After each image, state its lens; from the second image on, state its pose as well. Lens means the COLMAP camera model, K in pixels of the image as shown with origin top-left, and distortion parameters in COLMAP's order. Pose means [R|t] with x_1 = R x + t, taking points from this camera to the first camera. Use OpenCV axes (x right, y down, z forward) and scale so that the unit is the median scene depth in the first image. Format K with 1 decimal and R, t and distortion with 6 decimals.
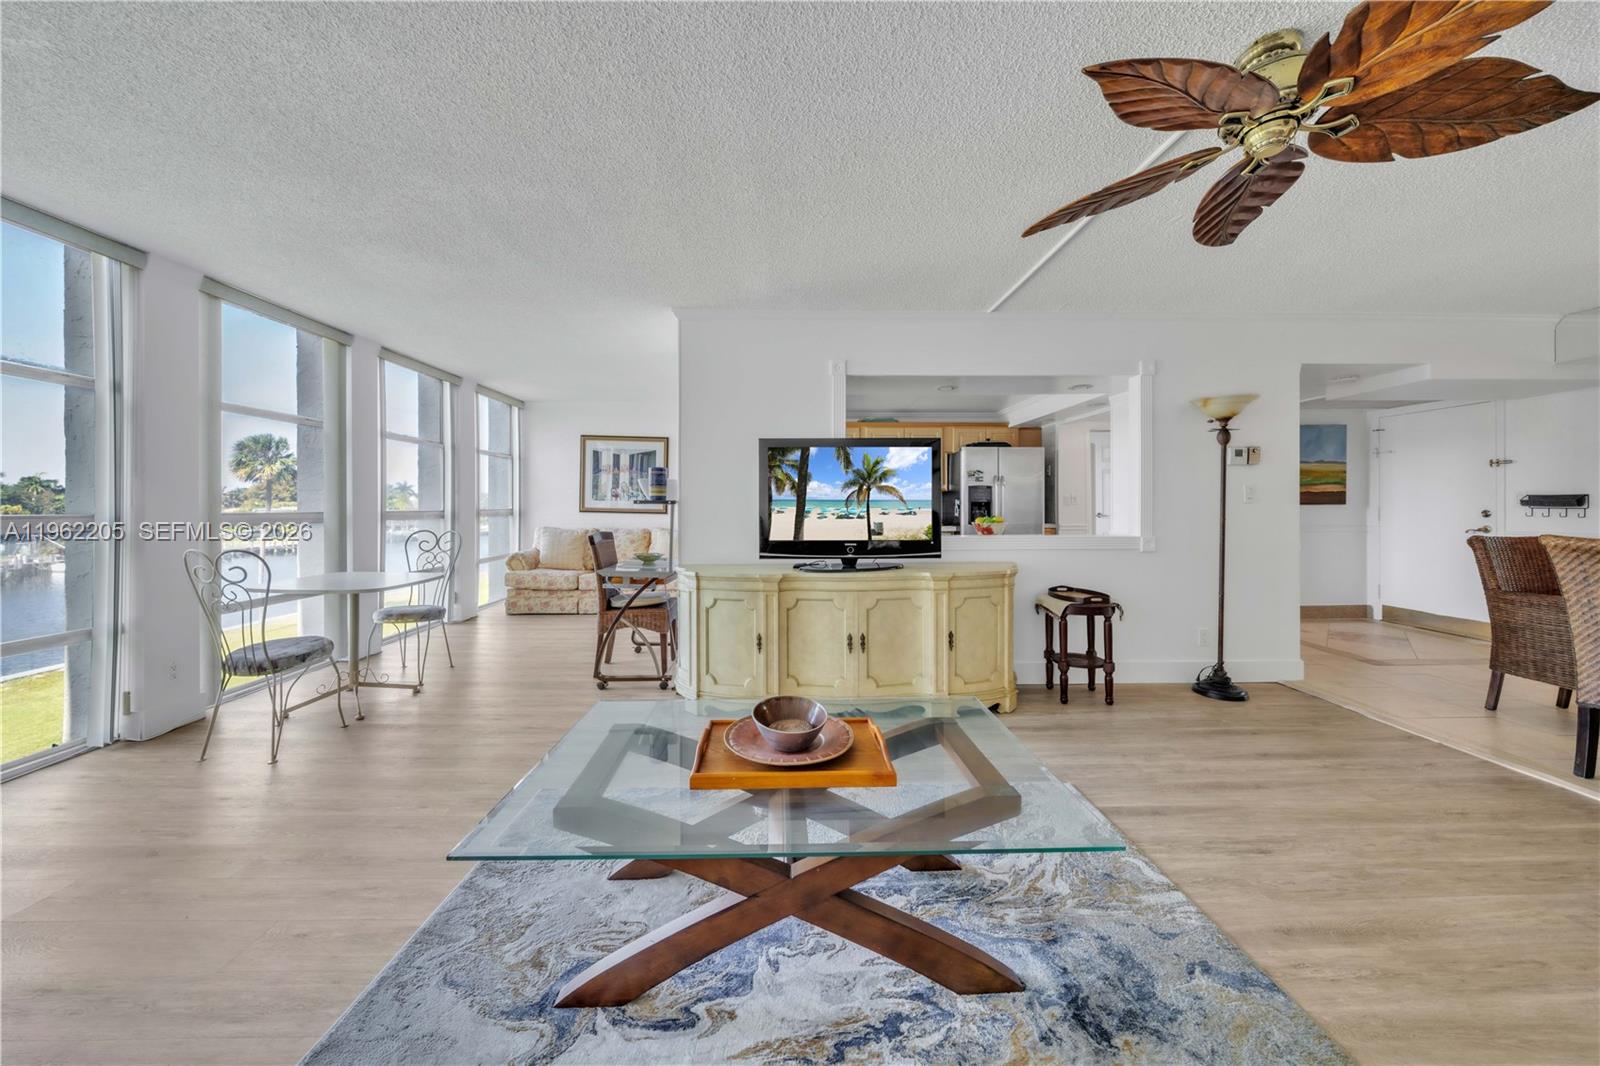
lens RADIAL K [[553.4, 0, 800.7], [0, 553.4, 518.8], [0, 0, 1]] dist [-0.005459, 0.000386]
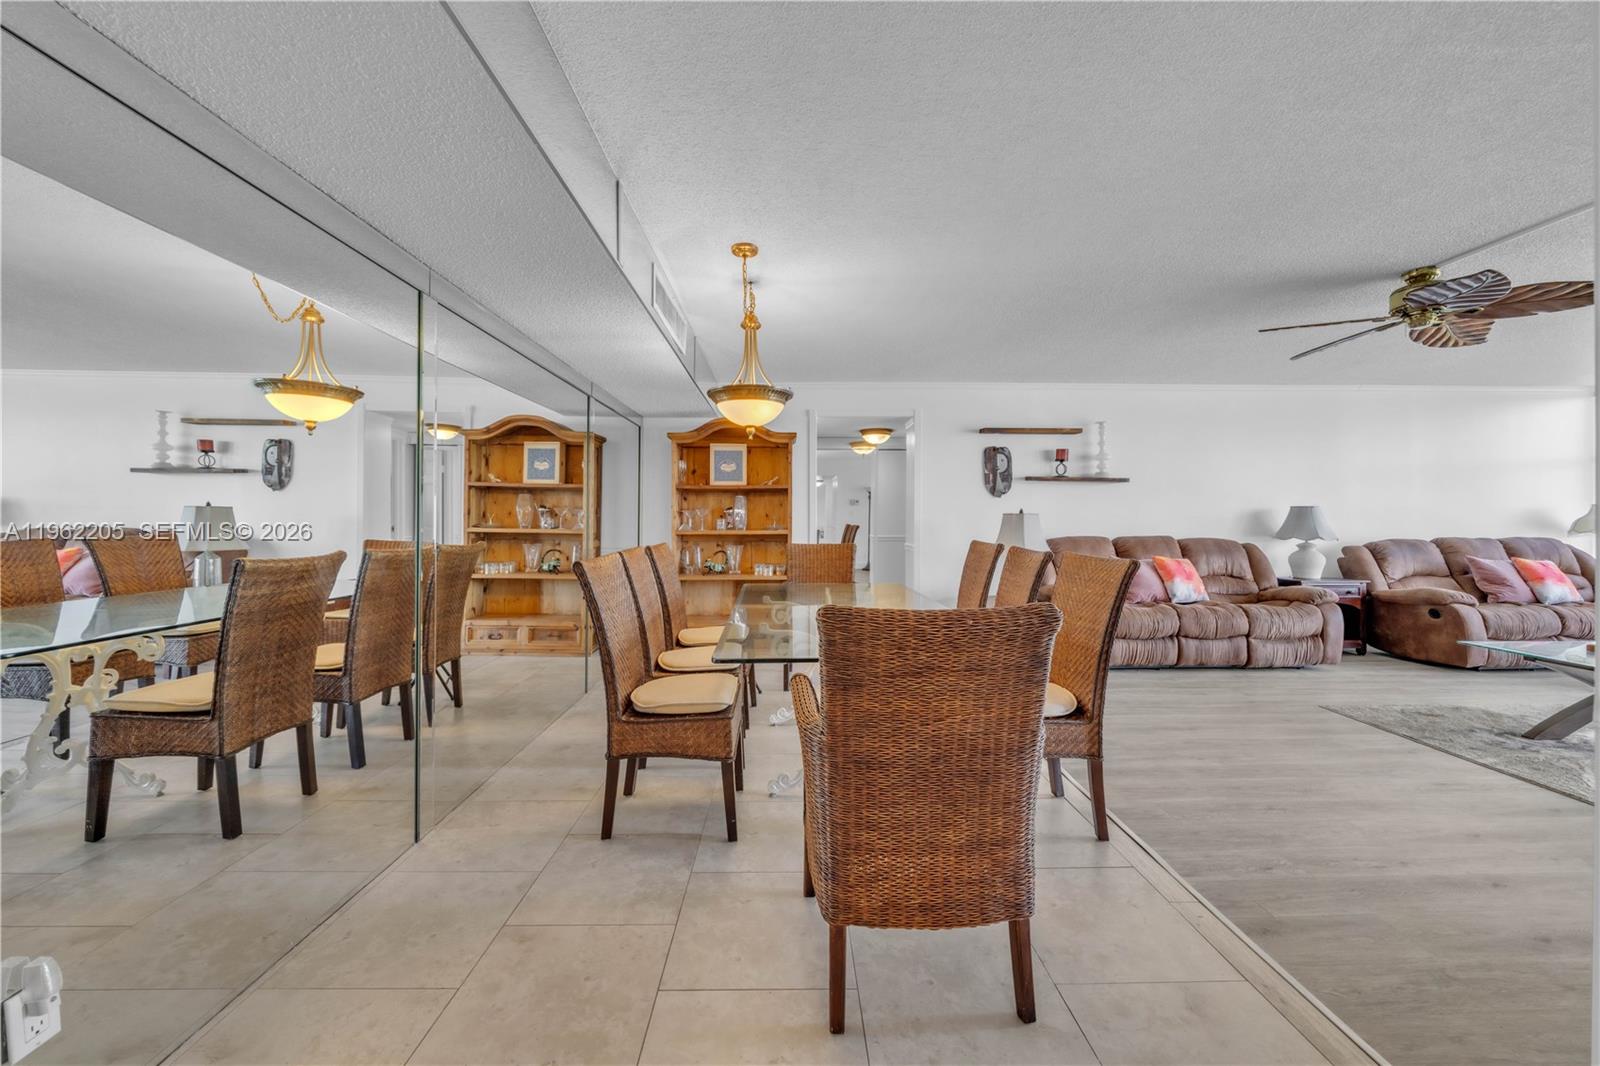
lens RADIAL K [[594.4, 0, 796.2], [0, 594.4, 516.4], [0, 0, 1]] dist [-0.001045, 0.000022]
pose [[-0.999977, 0.000616, -0.006811, 1.400754], [0.000482, 0.999807, 0.019618, -0.037468], [0.006822, 0.019614, -0.999784, 1.402539]]
